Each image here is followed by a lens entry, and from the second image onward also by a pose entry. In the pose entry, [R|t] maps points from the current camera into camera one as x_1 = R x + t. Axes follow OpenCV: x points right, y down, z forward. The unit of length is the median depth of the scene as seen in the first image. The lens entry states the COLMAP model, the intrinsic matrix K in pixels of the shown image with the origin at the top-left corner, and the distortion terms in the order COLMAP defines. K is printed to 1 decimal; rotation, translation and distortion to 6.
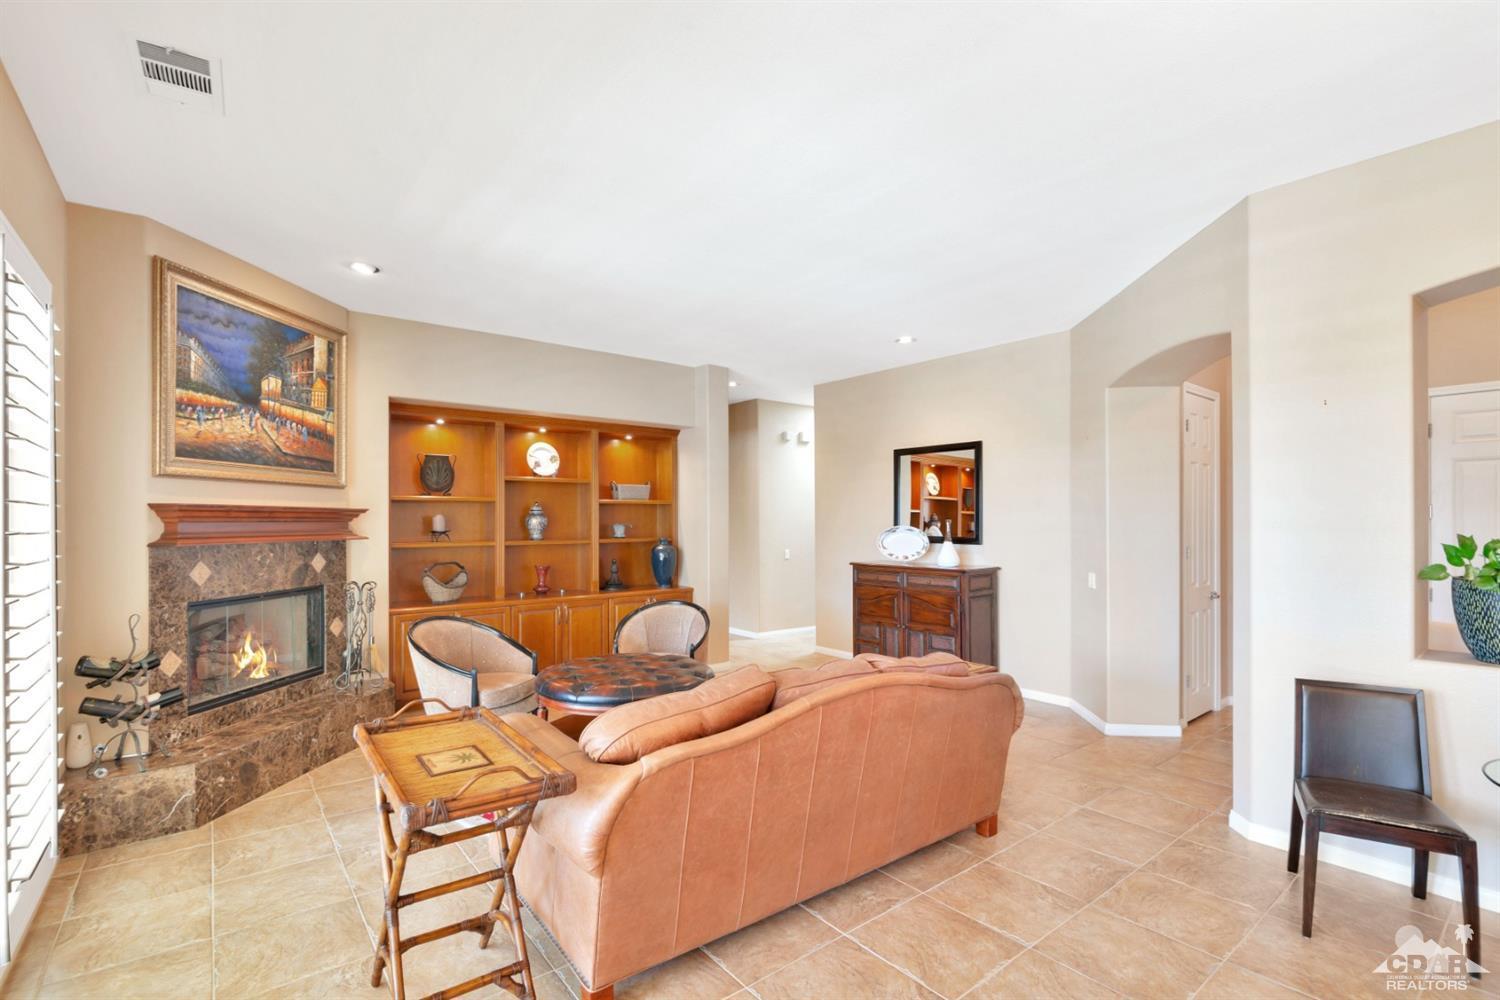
lens RADIAL K [[689.0, 0, 731.4], [0, 689.0, 533.4], [0, 0, 1]] dist [-0.010978, -0.000670]
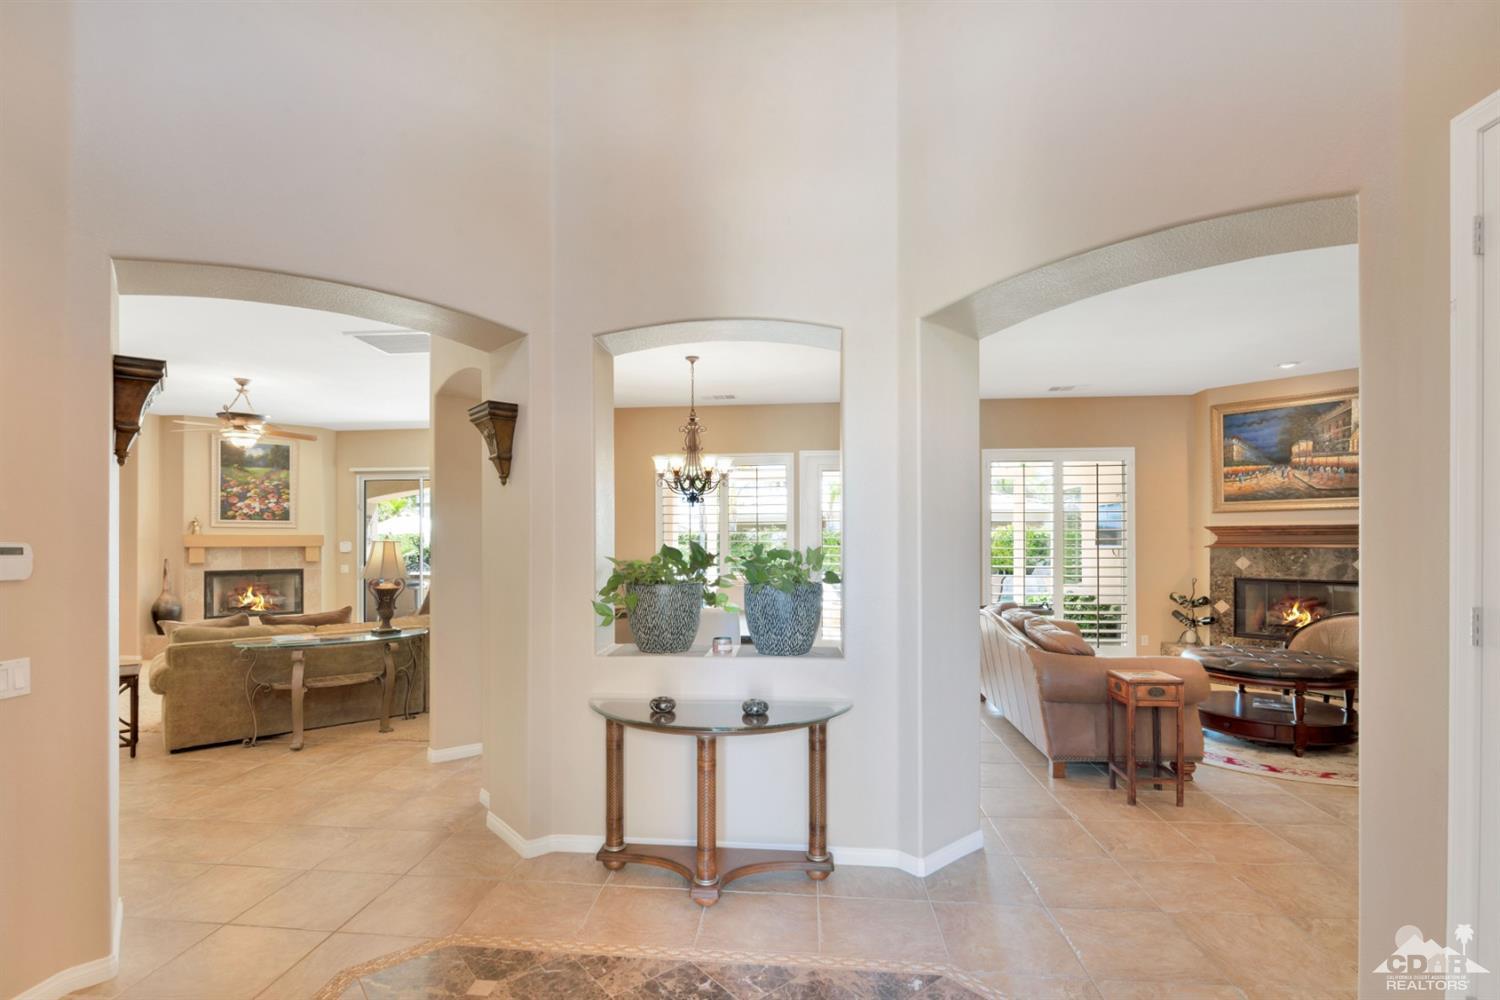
lens RADIAL K [[689.0, 0, 731.4], [0, 689.0, 533.4], [0, 0, 1]] dist [-0.010978, -0.000670]
pose [[-0.686382, -0.020063, -0.726964, 1.416529], [-0.019980, 0.999762, -0.008727, 0.021026], [0.726966, 0.008535, -0.686620, 1.175434]]
